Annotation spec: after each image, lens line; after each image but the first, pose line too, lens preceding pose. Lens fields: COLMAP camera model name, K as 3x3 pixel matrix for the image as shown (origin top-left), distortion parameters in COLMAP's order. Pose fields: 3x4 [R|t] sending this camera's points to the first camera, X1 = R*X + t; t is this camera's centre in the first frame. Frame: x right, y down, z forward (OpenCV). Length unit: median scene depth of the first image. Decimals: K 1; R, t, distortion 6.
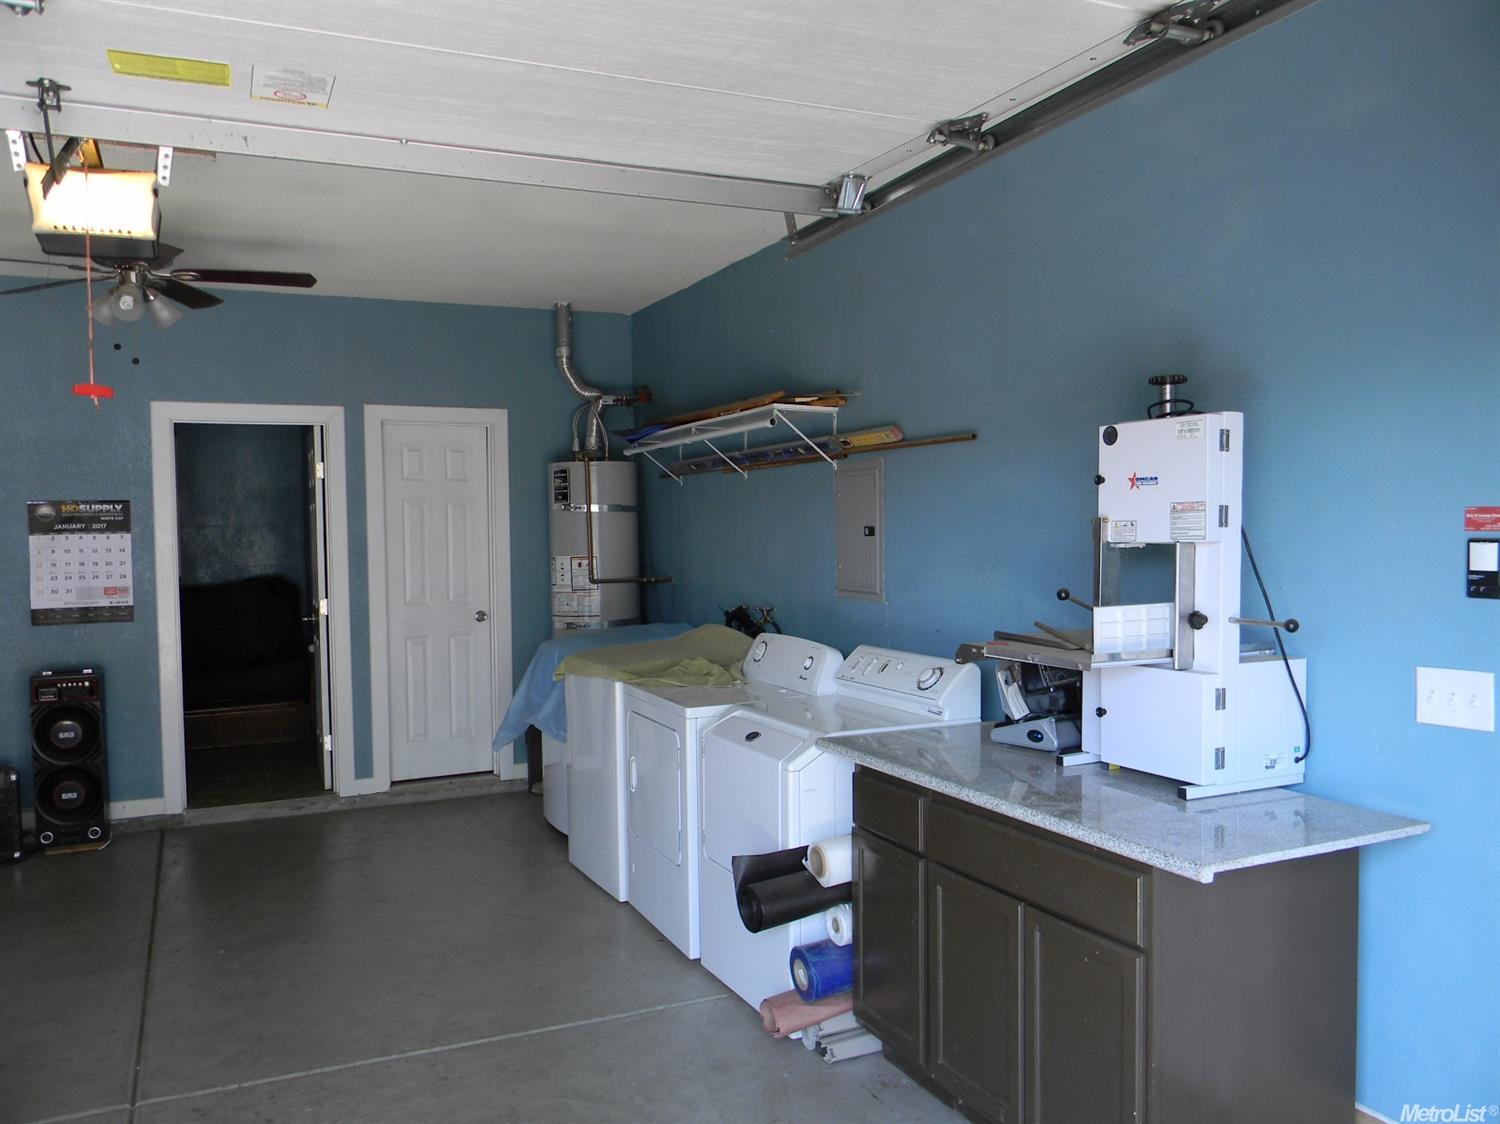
lens RADIAL K [[1199.6, 0, 749.3], [0, 1199.6, 565.3], [0, 0, 1]] dist [-0.004990, 0.001109]
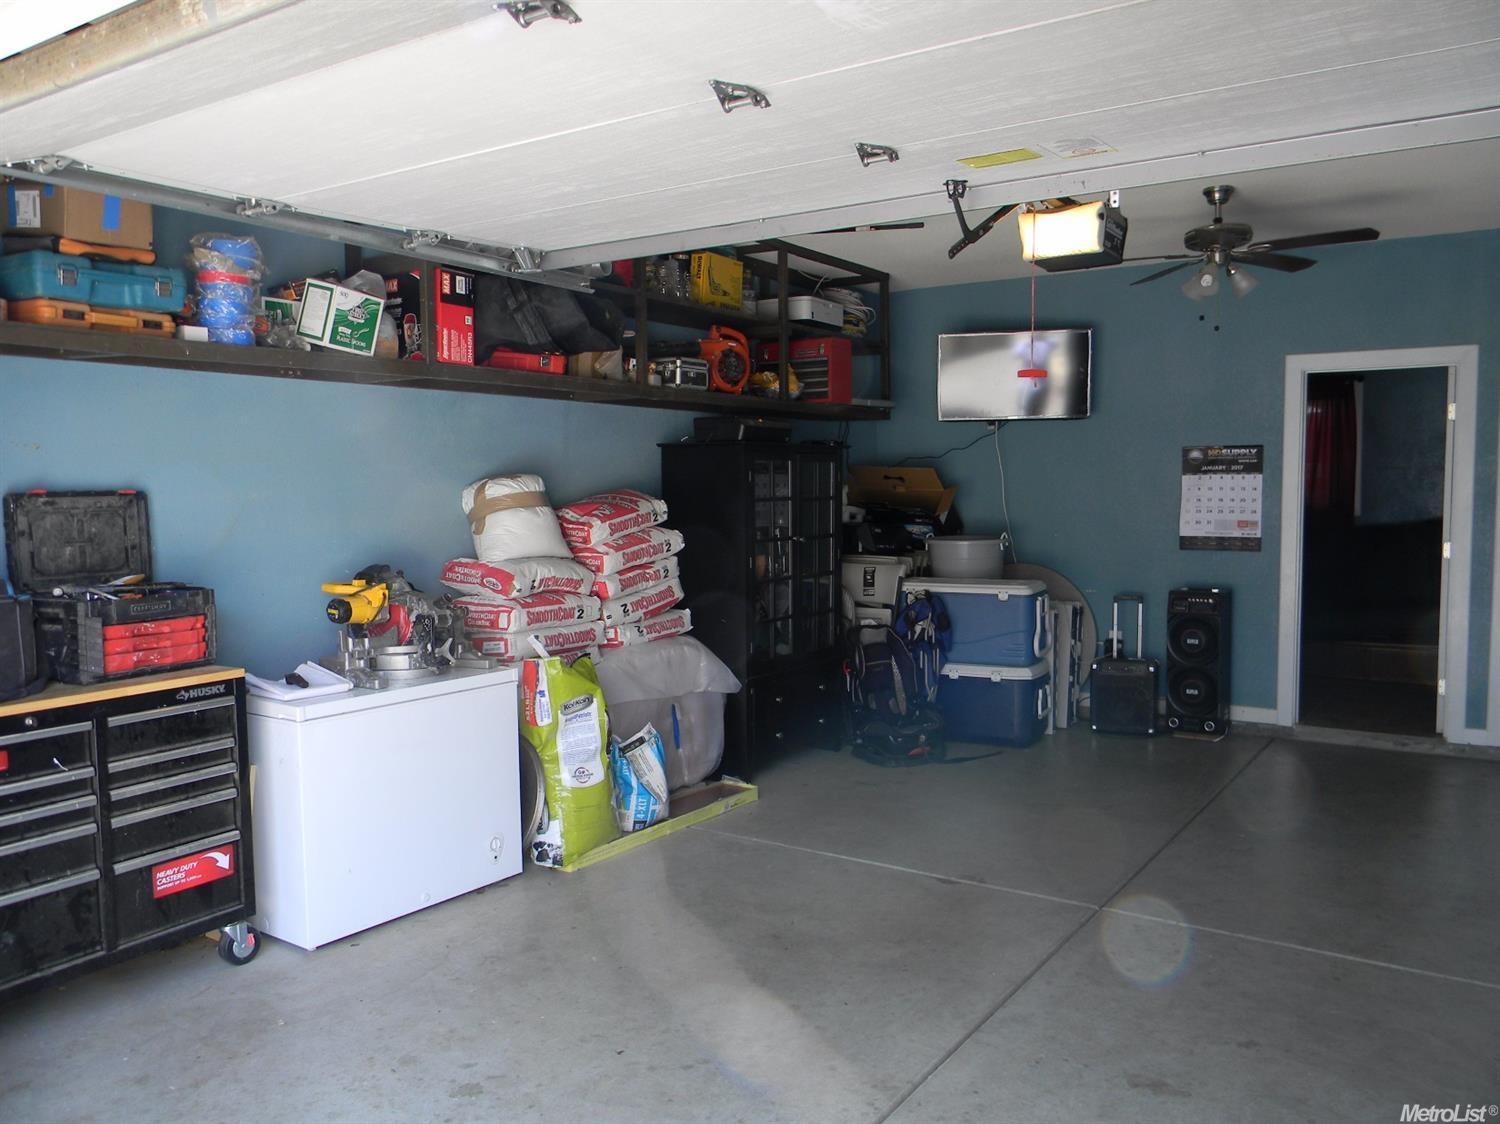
lens RADIAL K [[1199.6, 0, 748.7], [0, 1199.6, 564.6], [0, 0, 1]] dist [-0.004990, 0.001109]
pose [[0.523811, 0.071598, -0.848820, 0.201982], [-0.029441, 0.997388, 0.065961, -0.001774], [0.851325, -0.009561, 0.524551, -0.011886]]
